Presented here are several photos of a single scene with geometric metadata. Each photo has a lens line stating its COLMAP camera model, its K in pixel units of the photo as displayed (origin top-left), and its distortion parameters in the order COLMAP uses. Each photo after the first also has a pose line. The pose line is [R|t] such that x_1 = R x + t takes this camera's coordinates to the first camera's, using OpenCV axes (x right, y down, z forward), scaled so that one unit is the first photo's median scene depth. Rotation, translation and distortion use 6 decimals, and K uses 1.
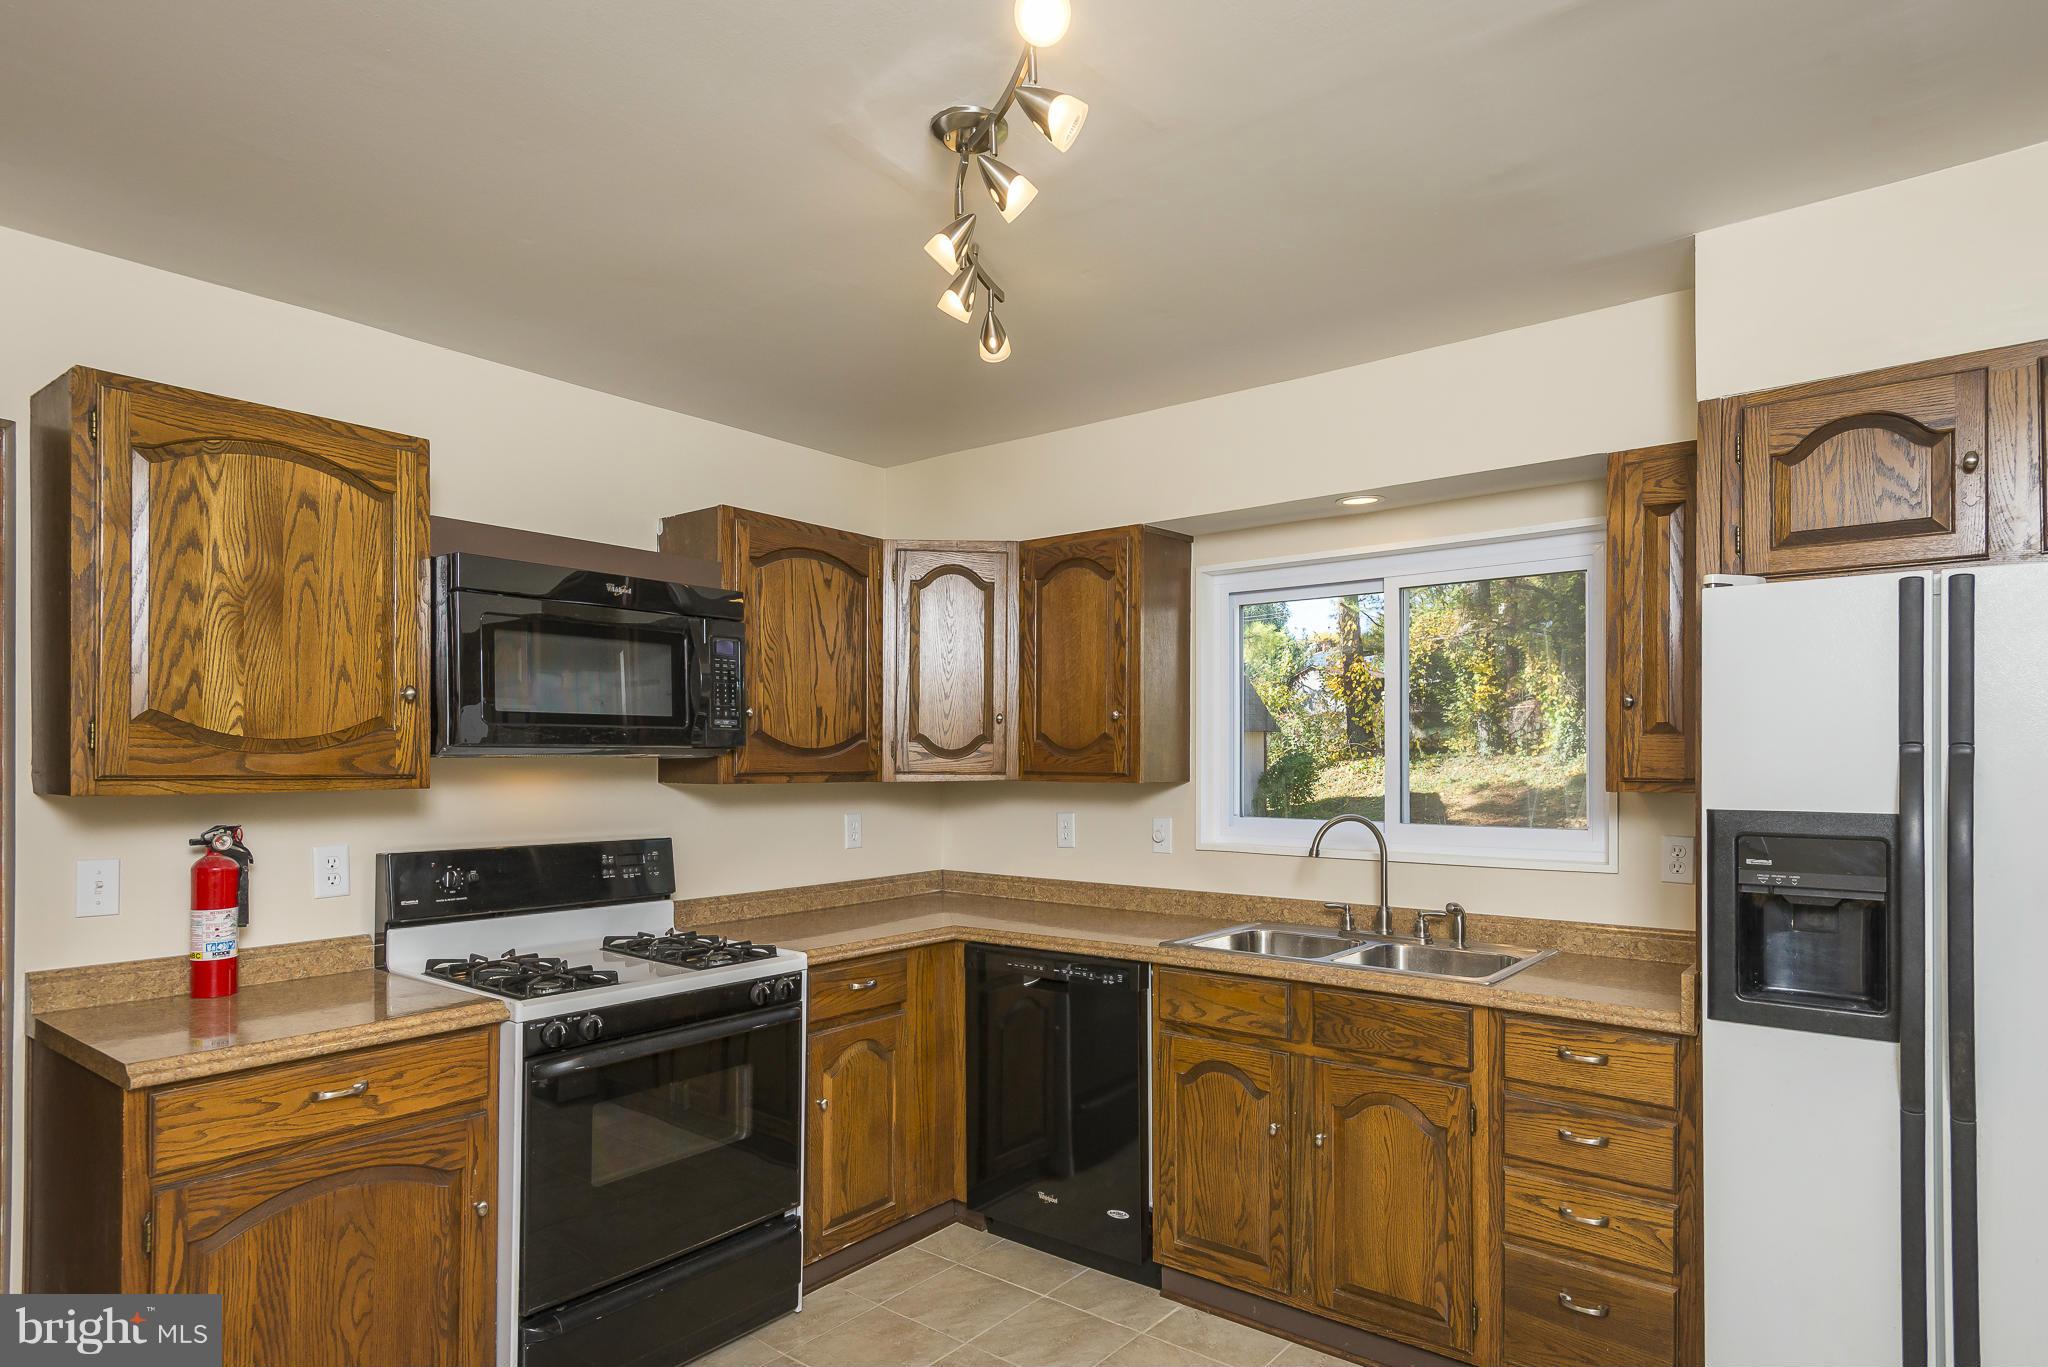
lens RADIAL K [[1147.0, 0, 1022.7], [0, 1147.0, 752.7], [0, 0, 1]] dist [0.001553, -0.000697]
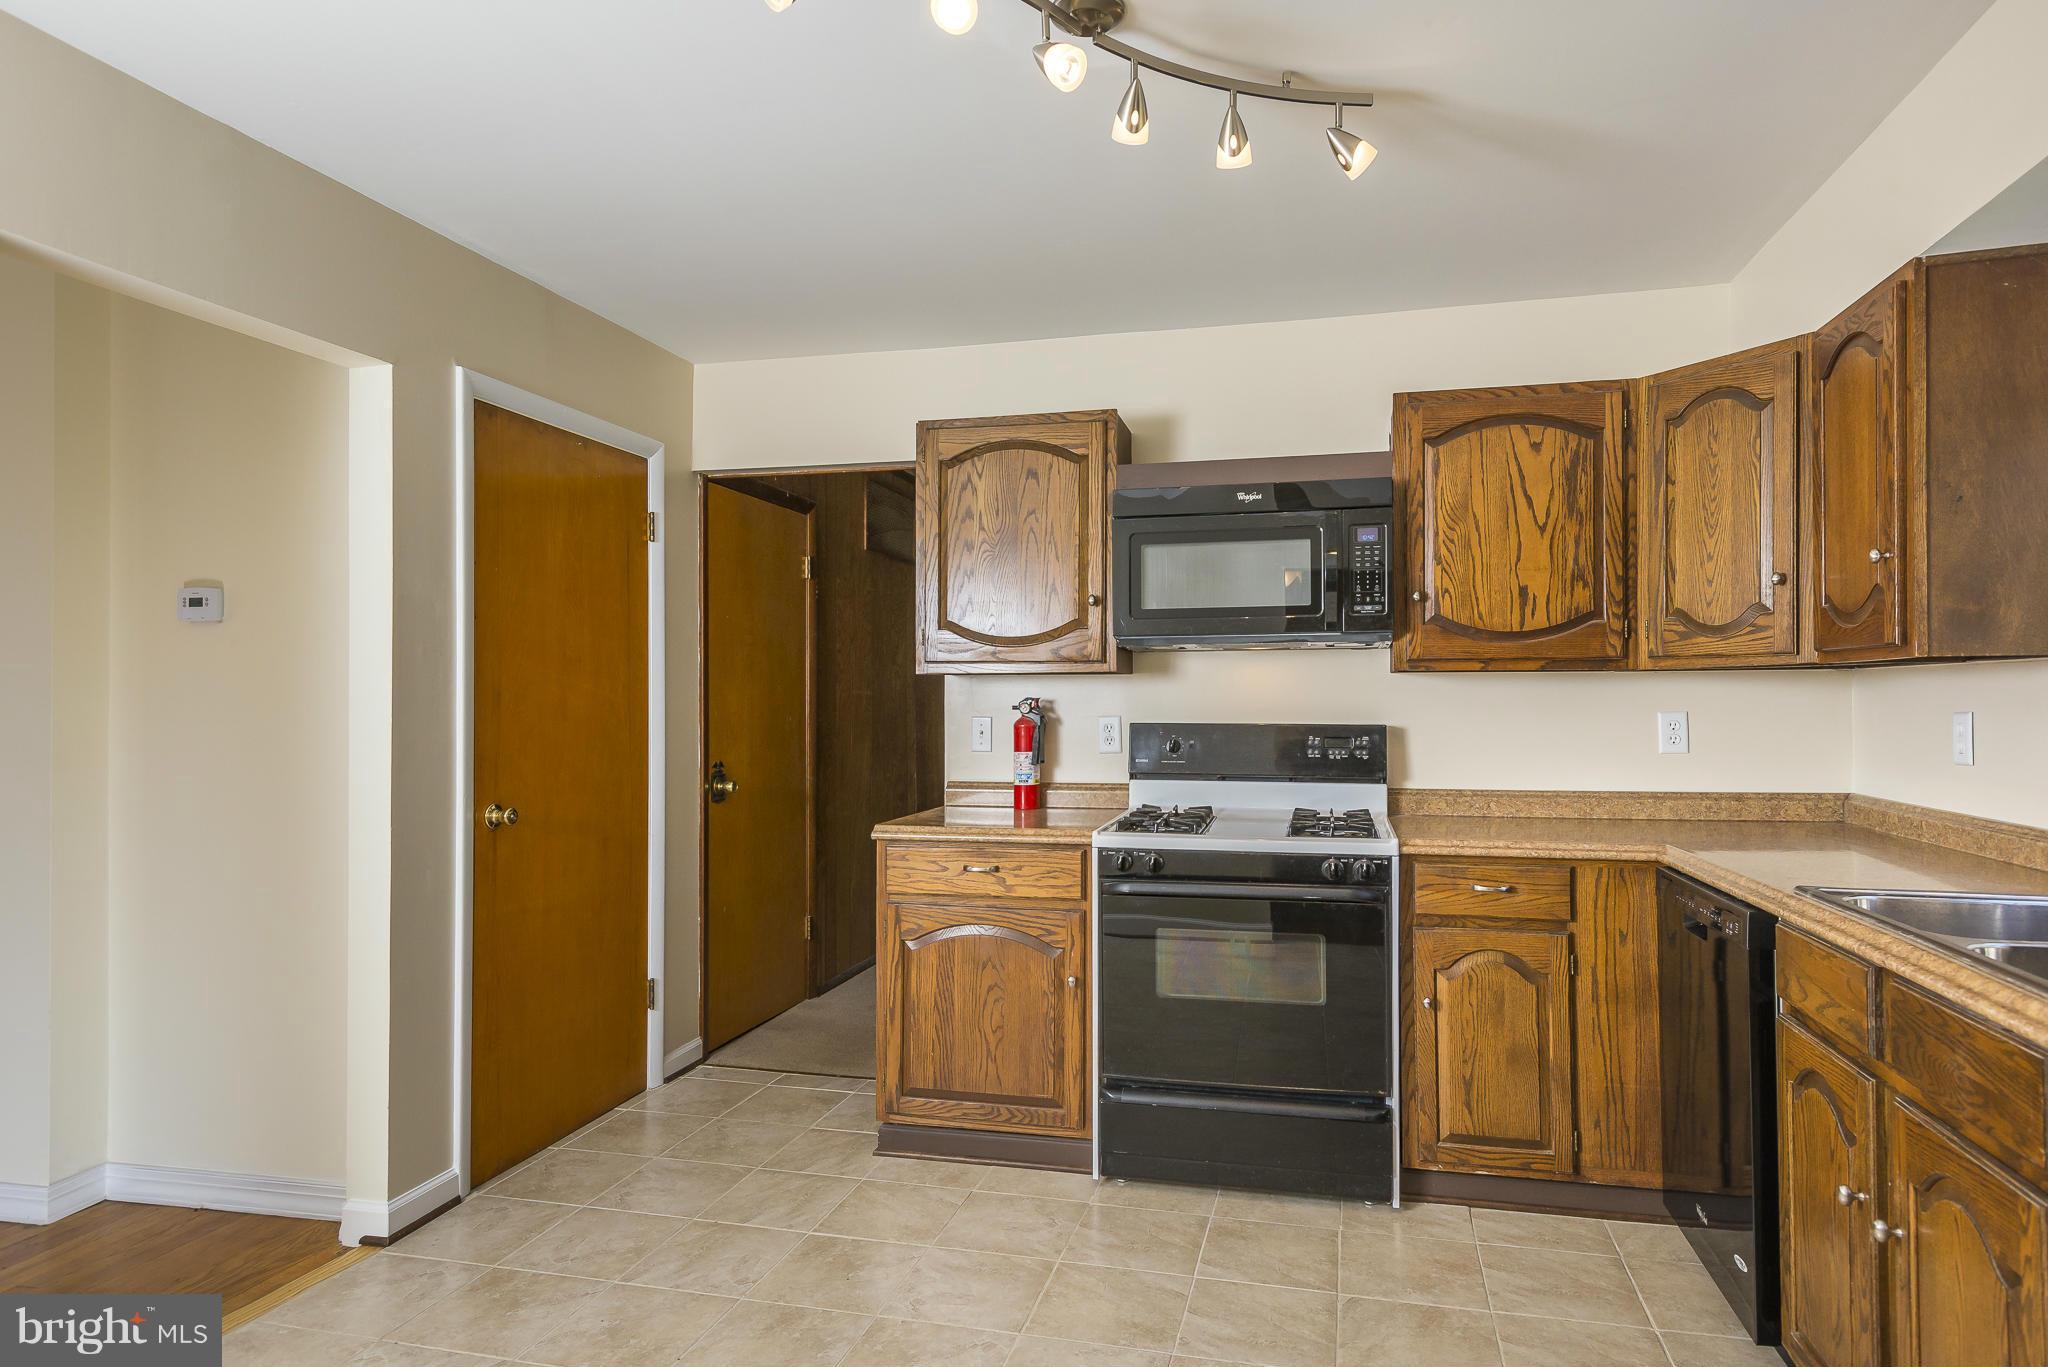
lens RADIAL K [[1150.0, 0, 1075.4], [0, 1150.0, 686.9], [0, 0, 1]] dist [0.003904, -0.000353]
pose [[0.424152, -0.013607, -0.905489, 0.574976], [0.007965, 0.999904, -0.011294, 0.055170], [0.905556, -0.002422, 0.424220, 0.341879]]
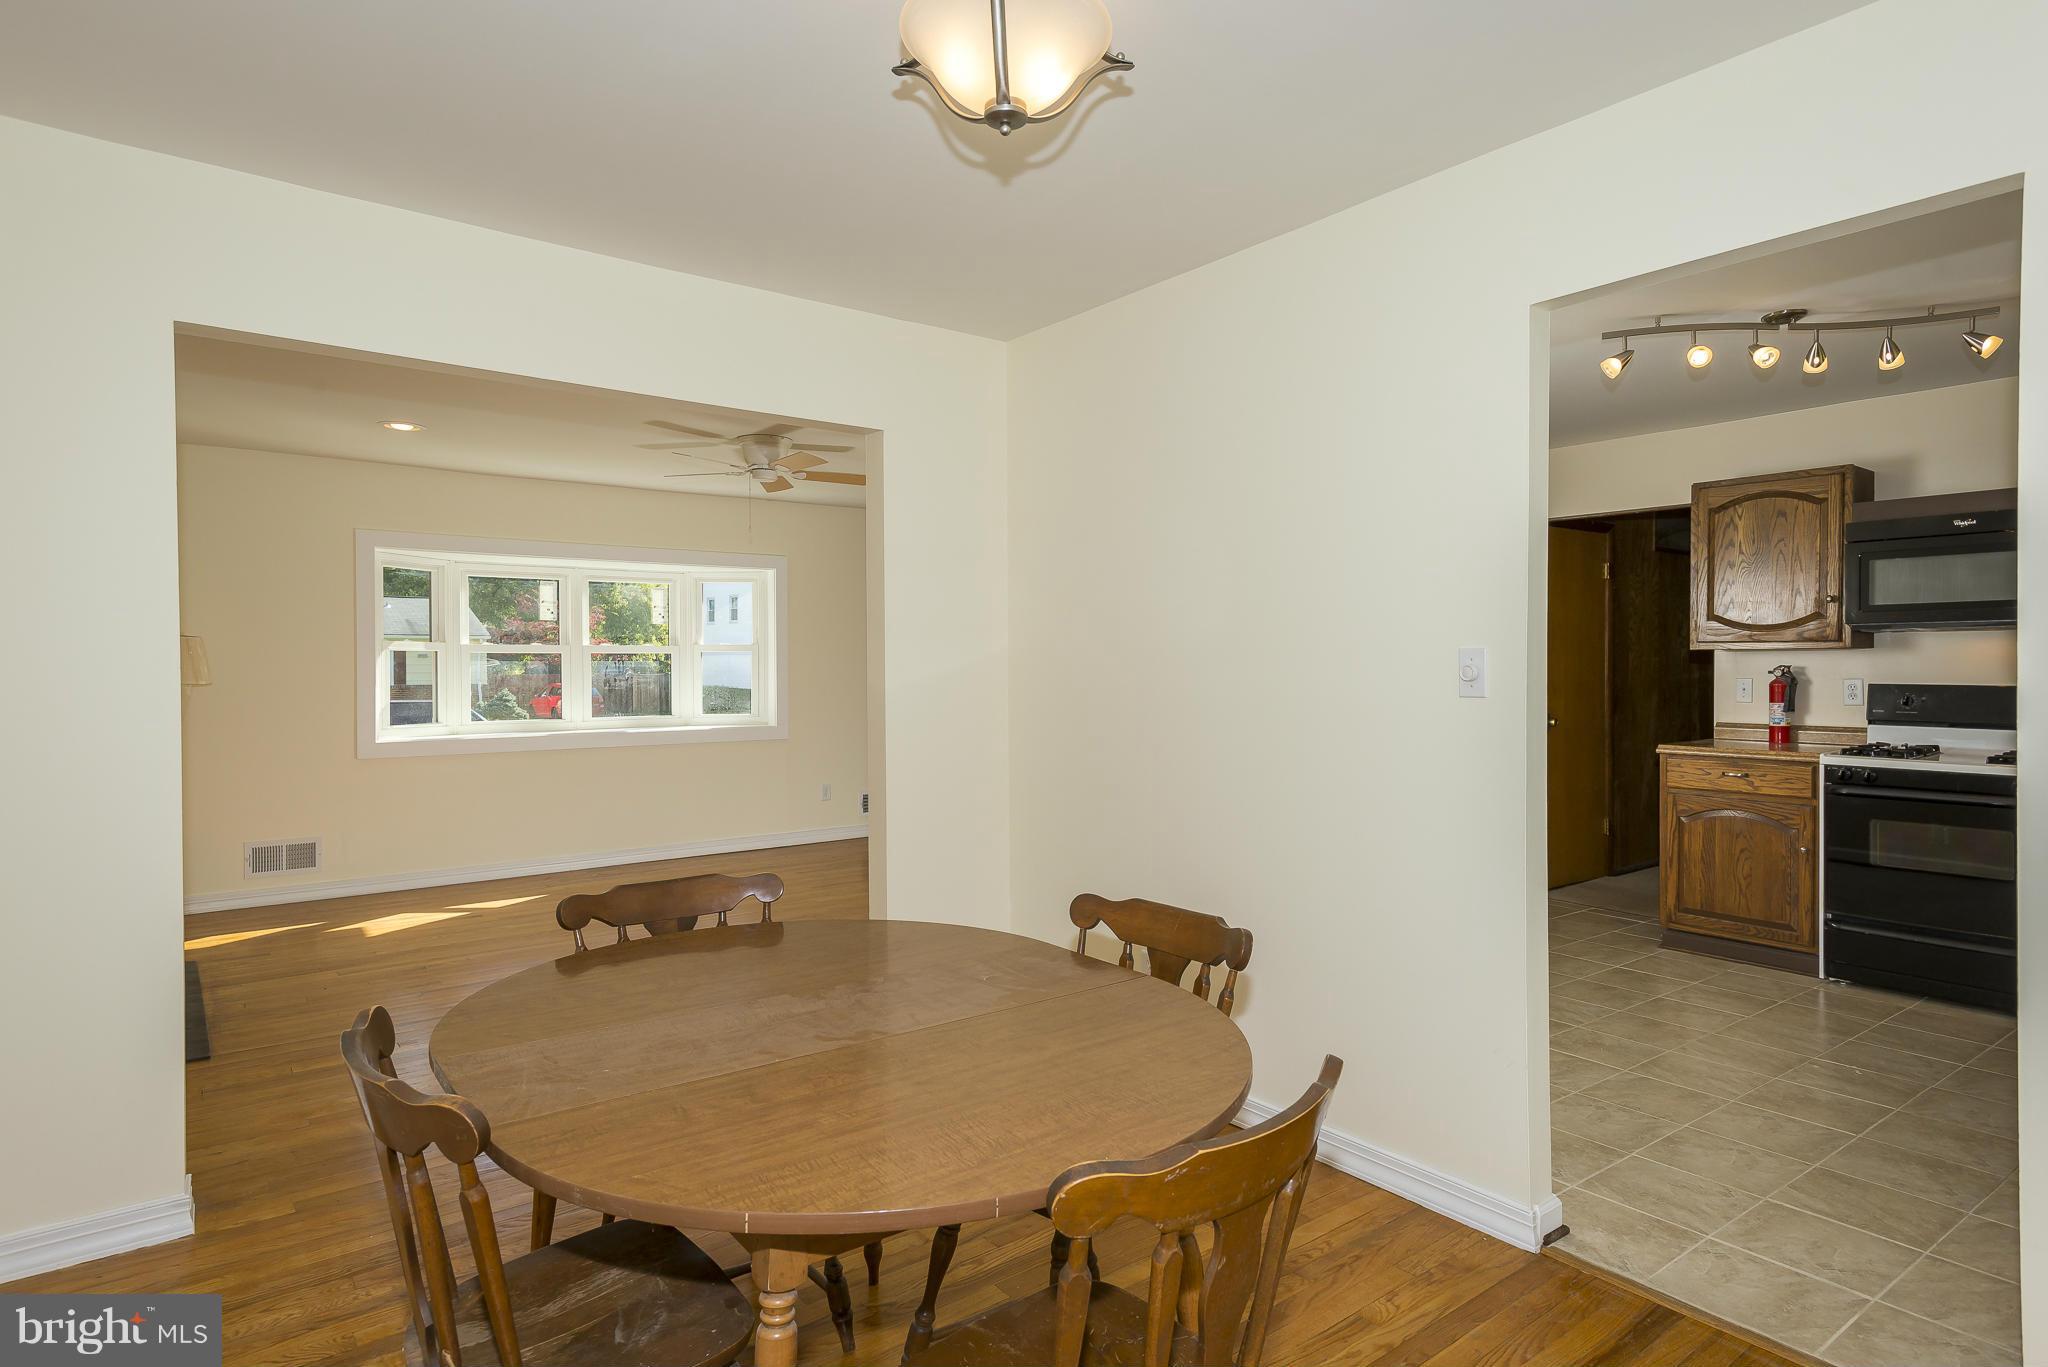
lens RADIAL K [[1125.6, 0, 1031.8], [0, 1125.6, 675.8], [0, 0, 1]] dist [0.015742, -0.000816]
pose [[-0.243247, 0.010418, -0.969909, 1.420101], [0.008279, 0.999928, 0.008664, 0.043601], [0.969929, -0.005922, -0.243315, 0.121818]]
